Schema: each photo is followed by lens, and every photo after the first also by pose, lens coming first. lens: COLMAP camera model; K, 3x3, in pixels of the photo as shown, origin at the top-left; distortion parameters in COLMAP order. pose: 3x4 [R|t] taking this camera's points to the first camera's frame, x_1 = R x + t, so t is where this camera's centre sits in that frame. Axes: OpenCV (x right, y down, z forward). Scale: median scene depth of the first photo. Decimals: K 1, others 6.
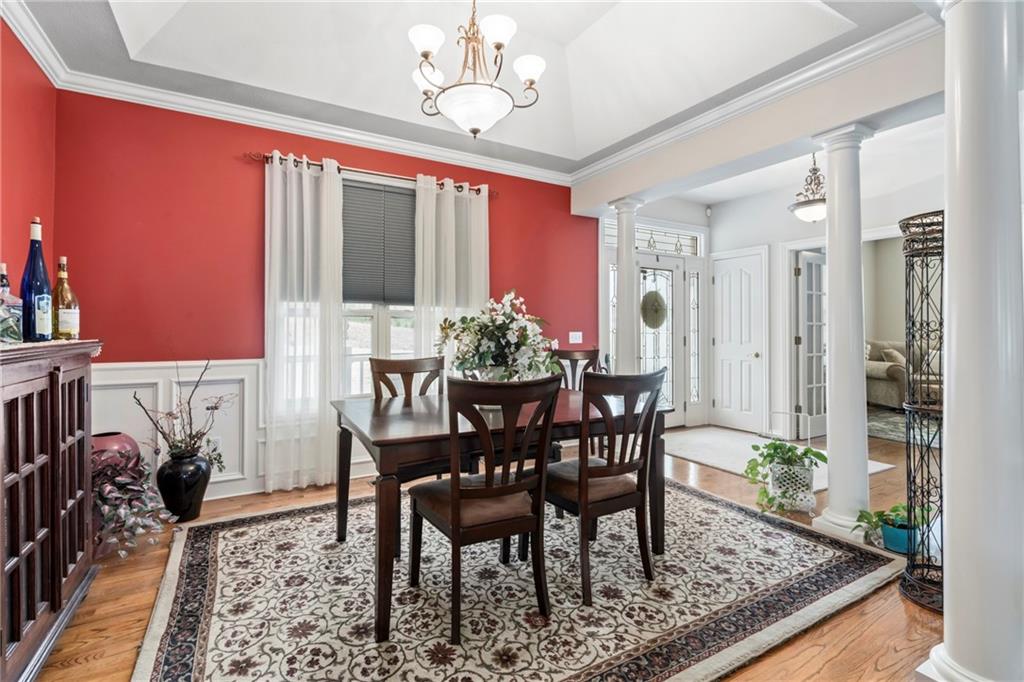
lens RADIAL K [[475.1, 0, 514.3], [0, 475.1, 324.5], [0, 0, 1]] dist [-0.000090, -0.000051]
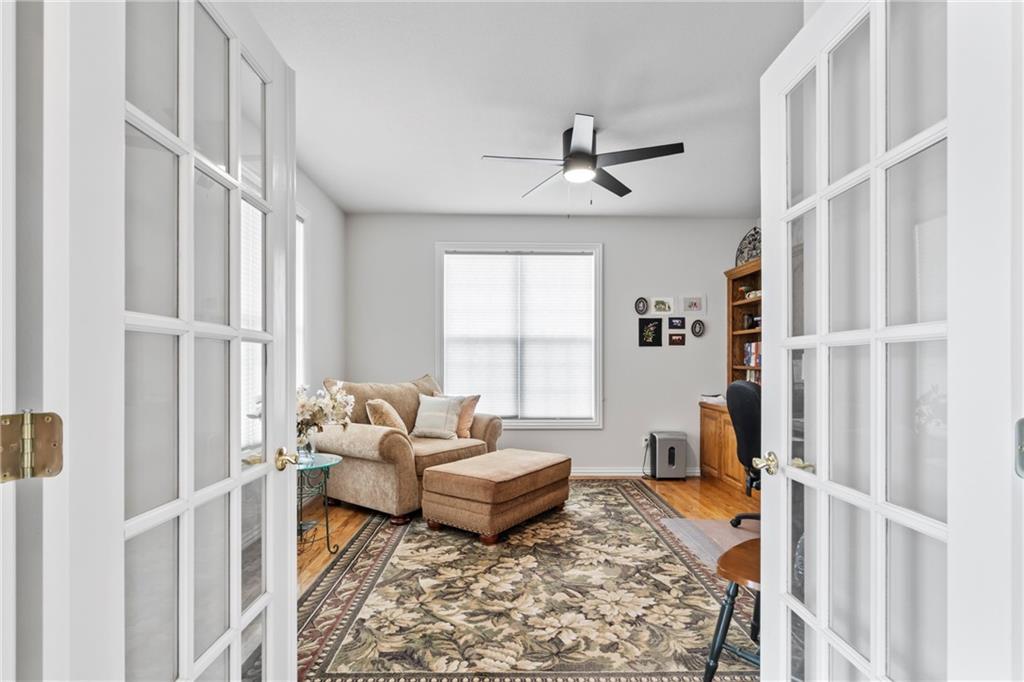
lens RADIAL K [[473.5, 0, 514.8], [0, 473.5, 361.4], [0, 0, 1]] dist [-0.000879, -0.000046]
pose [[0.497012, 0.003945, 0.867735, 0.552246], [-0.009549, 0.999954, 0.000923, 0.010015], [-0.867691, -0.008745, 0.497027, 0.822286]]
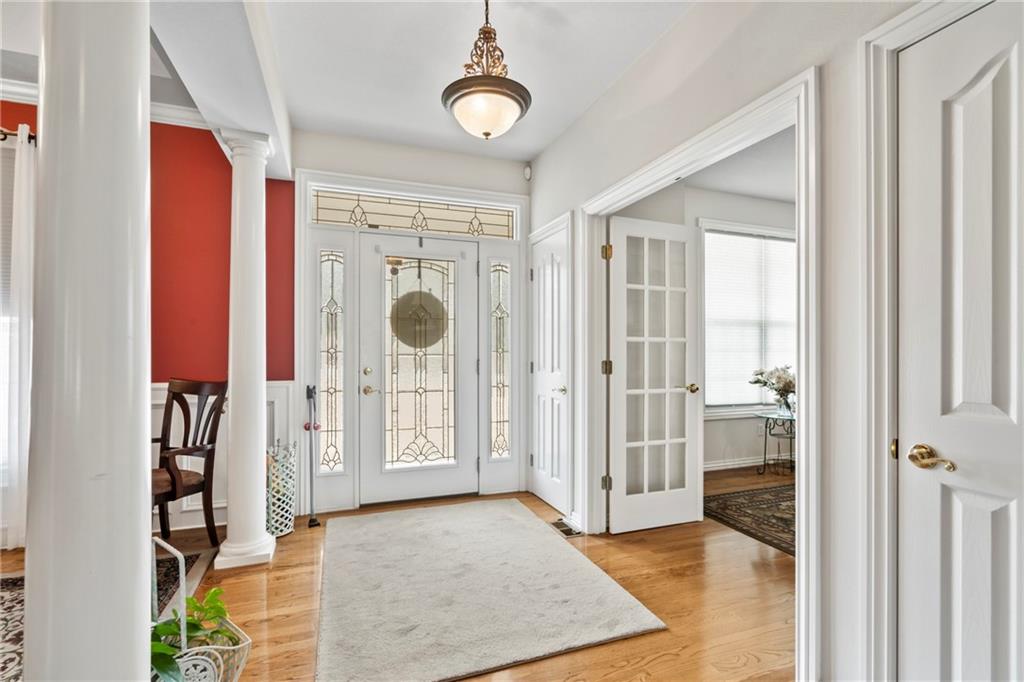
lens RADIAL K [[478.8, 0, 512.8], [0, 478.8, 351.2], [0, 0, 1]] dist [-0.000416, -0.000094]
pose [[0.982776, 0.000622, -0.184801, 0.591202], [0.000632, 0.999977, 0.006722, 0.009500], [0.184801, -0.006723, 0.982753, 0.390487]]
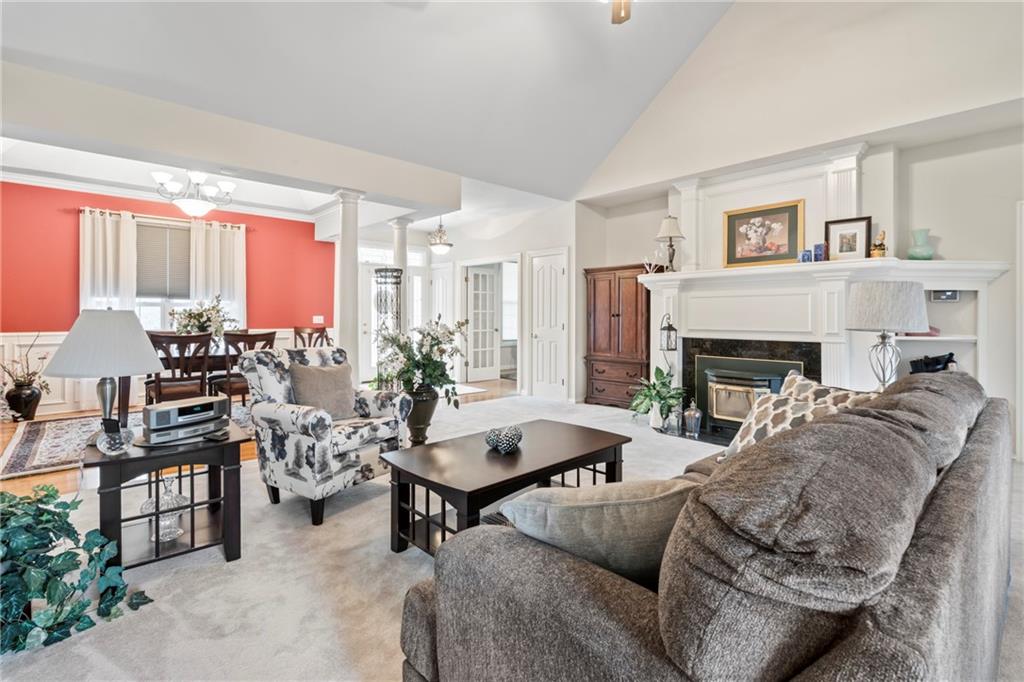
lens RADIAL K [[474.1, 0, 512.2], [0, 474.1, 315.9], [0, 0, 1]] dist [-0.000920, -0.000774]
pose [[0.978718, 0.003496, 0.205182, 0.414031], [-0.006497, 0.999882, 0.013952, -0.010327], [-0.205109, -0.014988, 0.978624, -0.625878]]
